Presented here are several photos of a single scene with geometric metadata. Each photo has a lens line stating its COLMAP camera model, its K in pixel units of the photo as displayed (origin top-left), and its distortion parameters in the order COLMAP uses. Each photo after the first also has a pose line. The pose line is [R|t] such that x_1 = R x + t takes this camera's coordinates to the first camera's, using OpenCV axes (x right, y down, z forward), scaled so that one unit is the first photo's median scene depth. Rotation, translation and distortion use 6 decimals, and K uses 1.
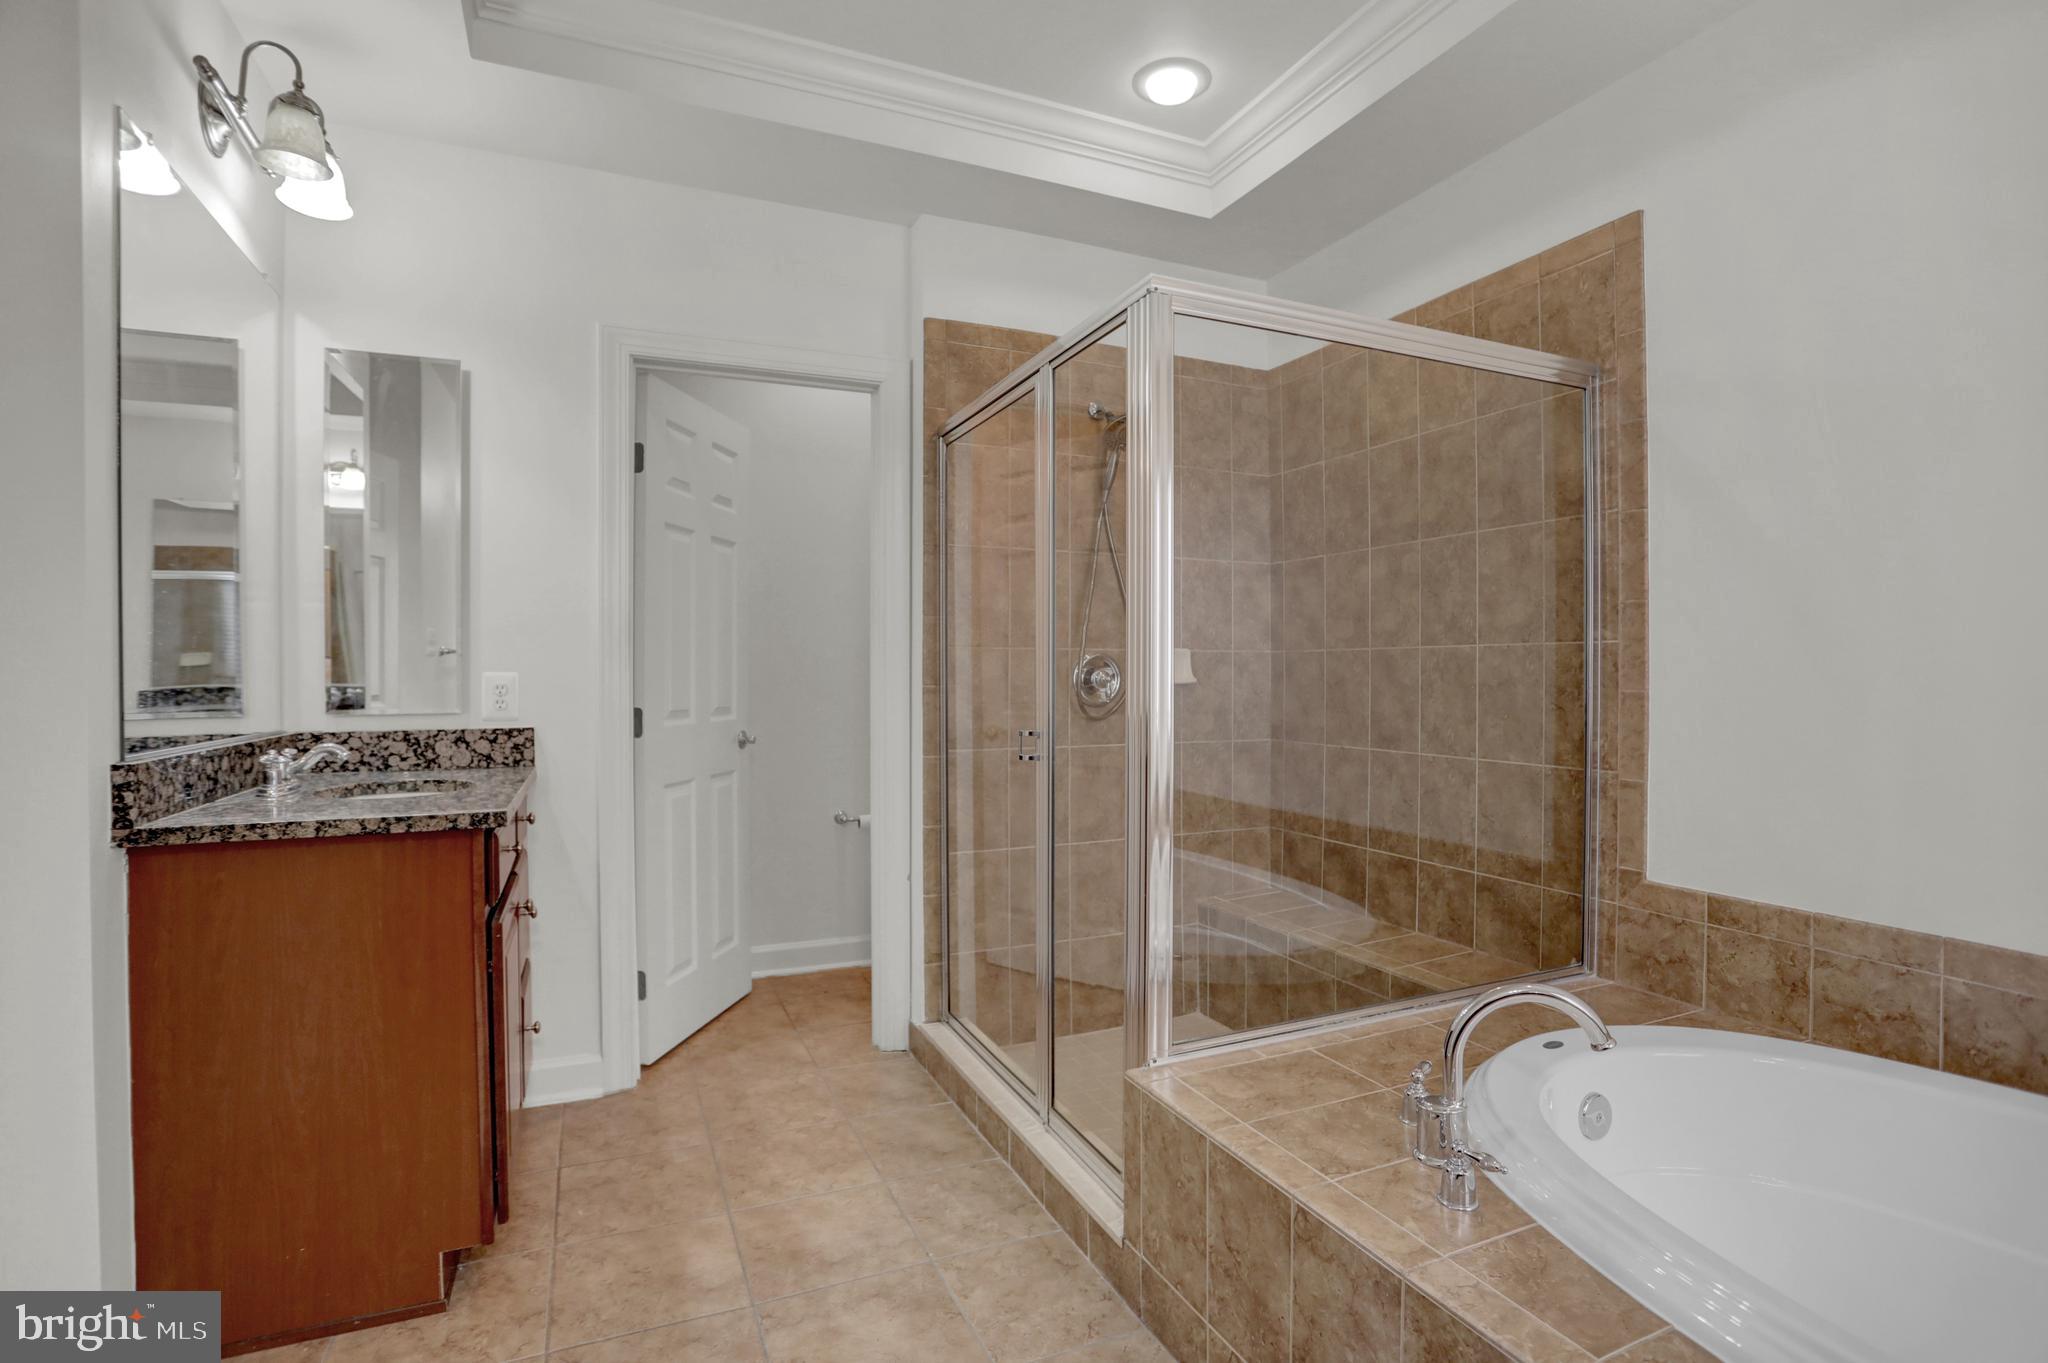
lens RADIAL K [[1004.6, 0, 1024.0], [0, 1004.6, 681.5], [0, 0, 1]] dist [0.001651, 0.000454]
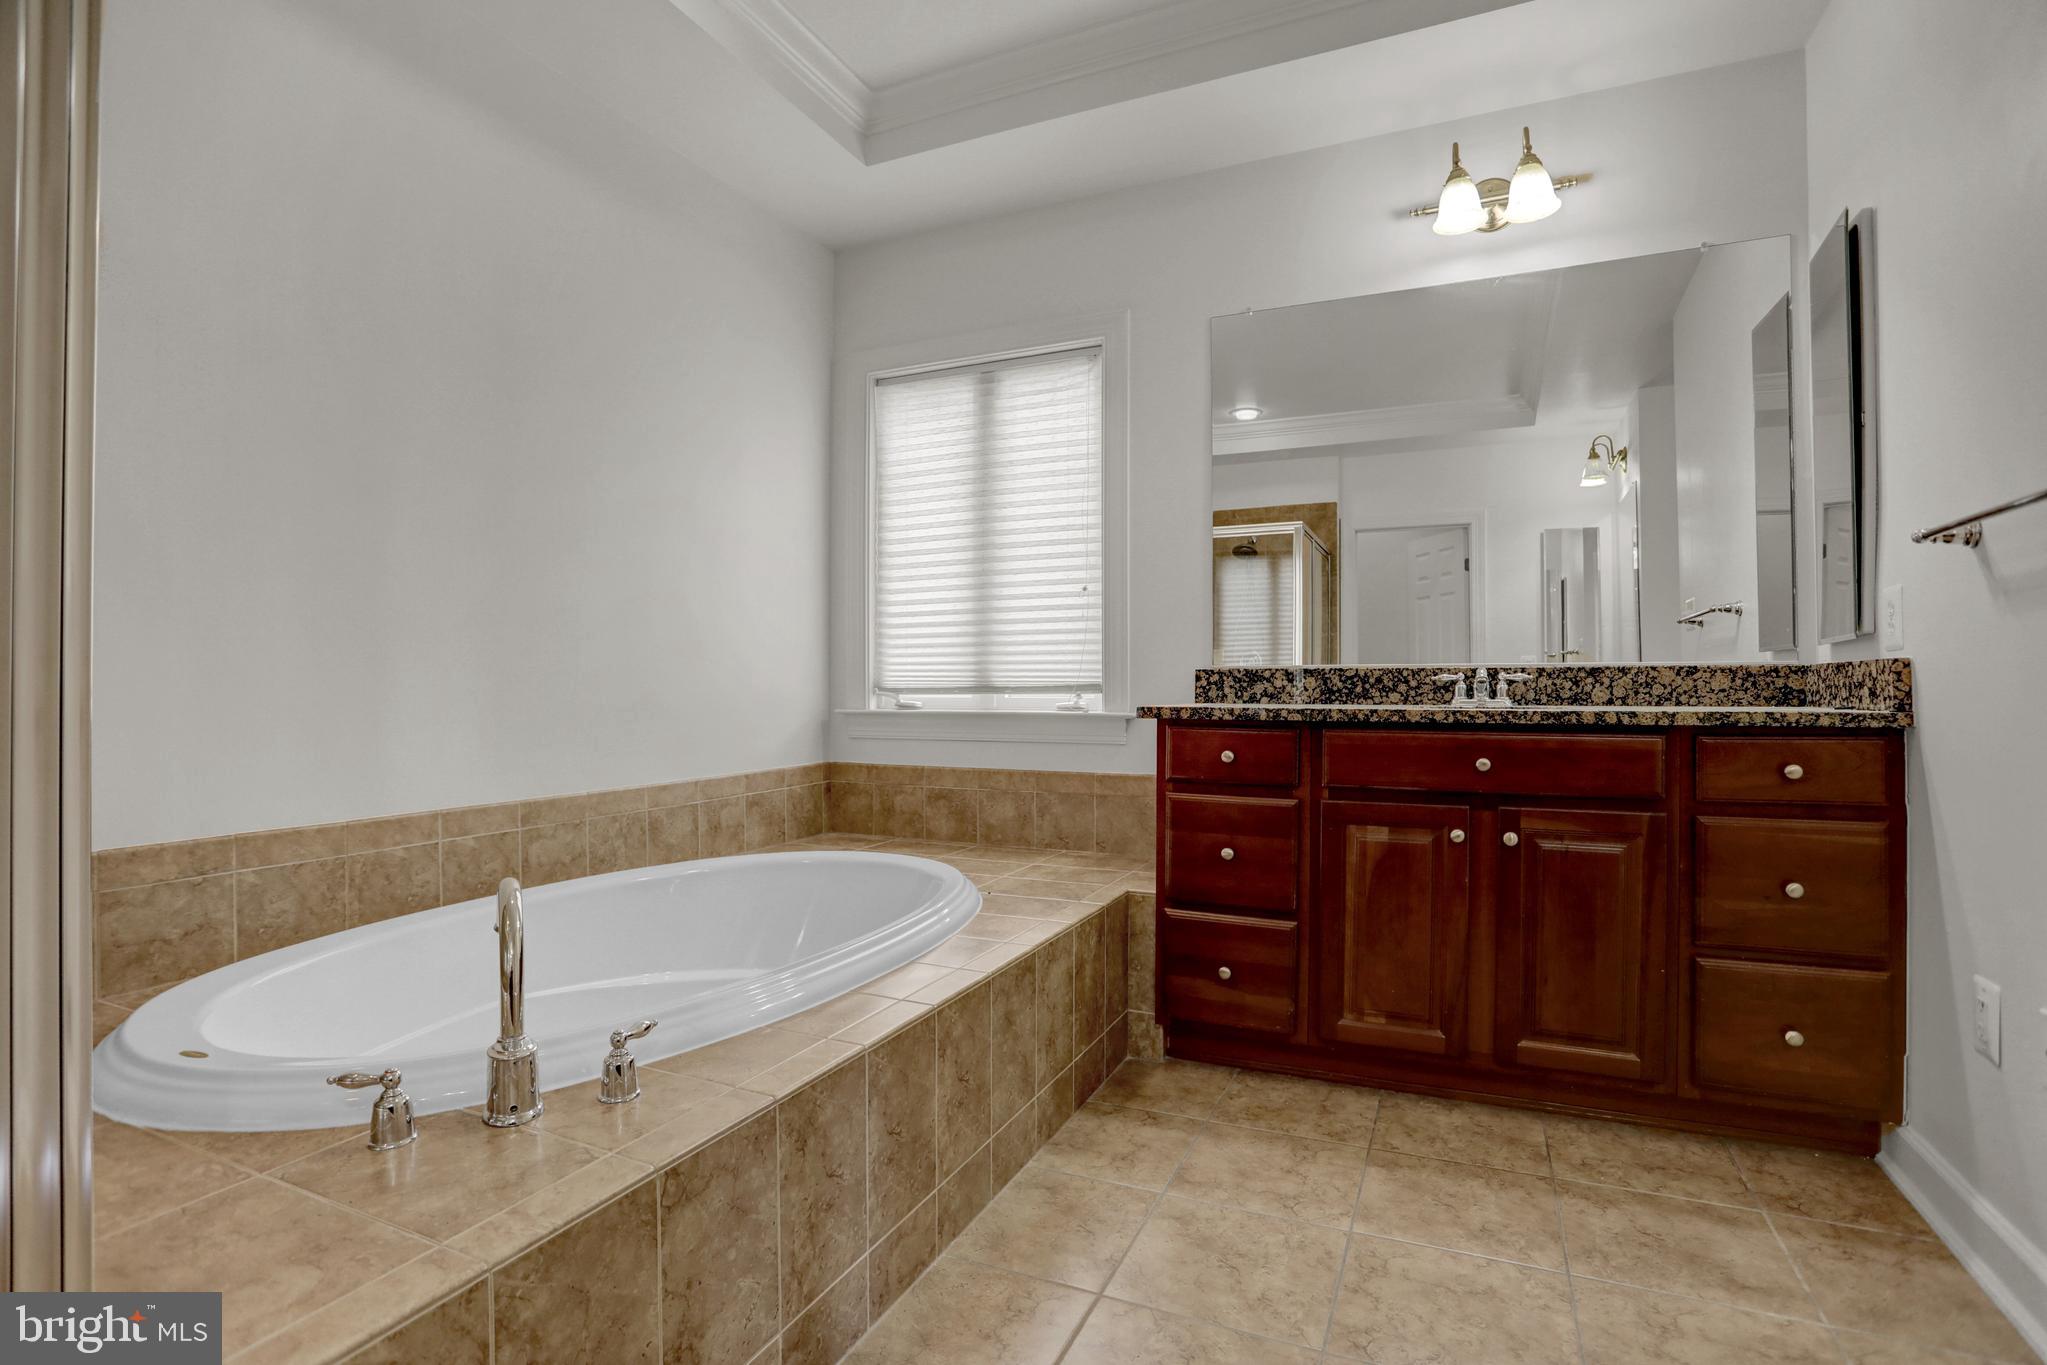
lens RADIAL K [[1004.1, 0, 1023.5], [0, 1004.1, 682.5], [0, 0, 1]] dist [0.001651, 0.000454]
pose [[-0.656246, 0.012531, 0.754443, -0.437450], [0.014866, 0.999883, -0.003678, 0.111098], [-0.754401, 0.008802, -0.656355, 1.080723]]
